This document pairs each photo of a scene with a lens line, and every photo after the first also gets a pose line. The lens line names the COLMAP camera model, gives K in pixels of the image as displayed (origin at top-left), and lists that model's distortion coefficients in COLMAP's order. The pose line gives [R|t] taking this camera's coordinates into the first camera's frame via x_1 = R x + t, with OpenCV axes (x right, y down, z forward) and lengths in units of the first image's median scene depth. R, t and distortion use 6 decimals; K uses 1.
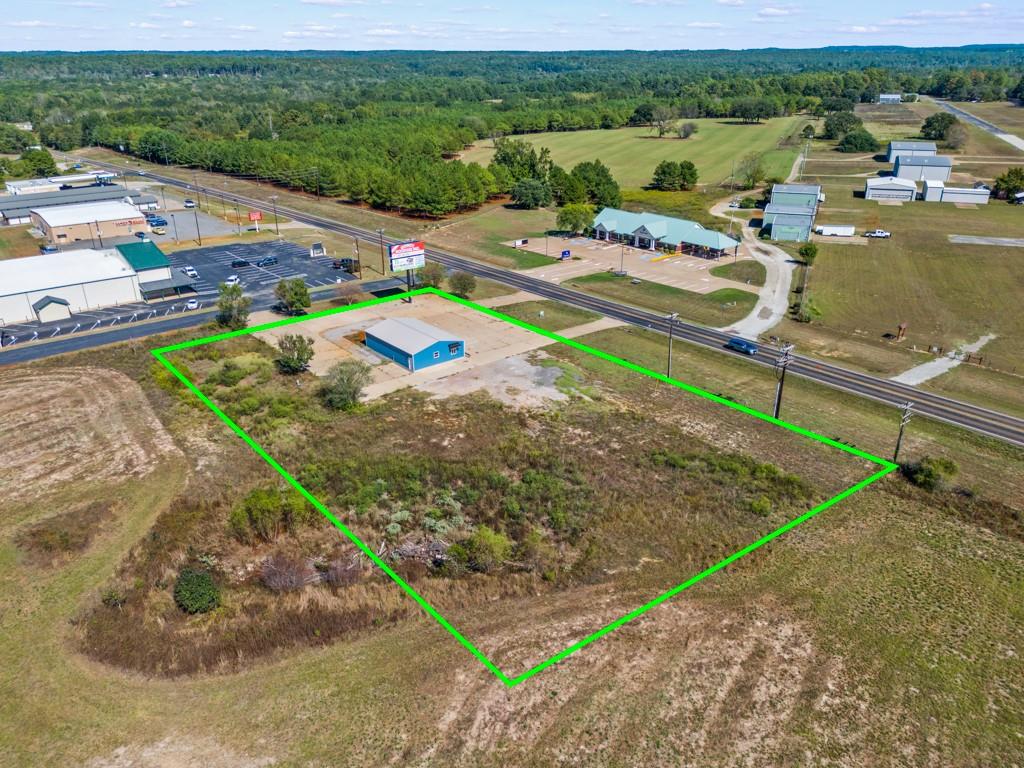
lens RADIAL K [[746.2, 0, 511.9], [0, 746.2, 398.6], [0, 0, 1]] dist [0.094317, -0.100196]
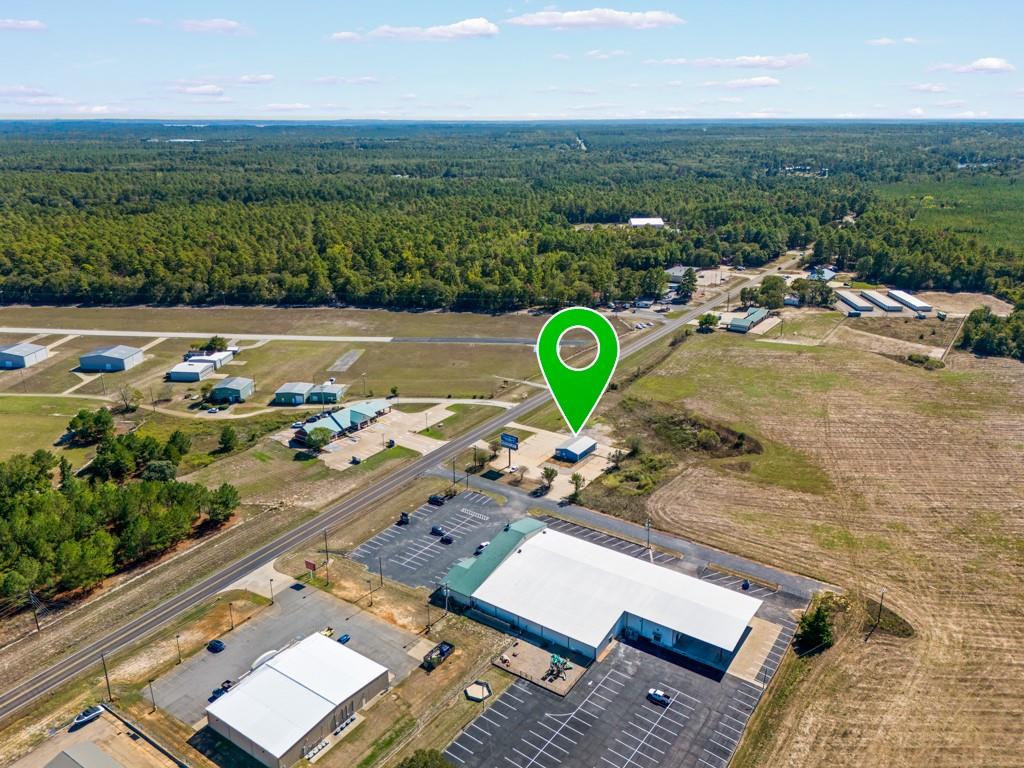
lens RADIAL K [[746.2, 0, 511.9], [0, 746.2, 398.6], [0, 0, 1]] dist [0.094317, -0.100196]
pose [[-0.276837, -0.327218, 0.903487, -2.335241], [0.400316, 0.815486, 0.418007, -1.375689], [-0.873561, 0.477400, -0.094766, 1.450057]]
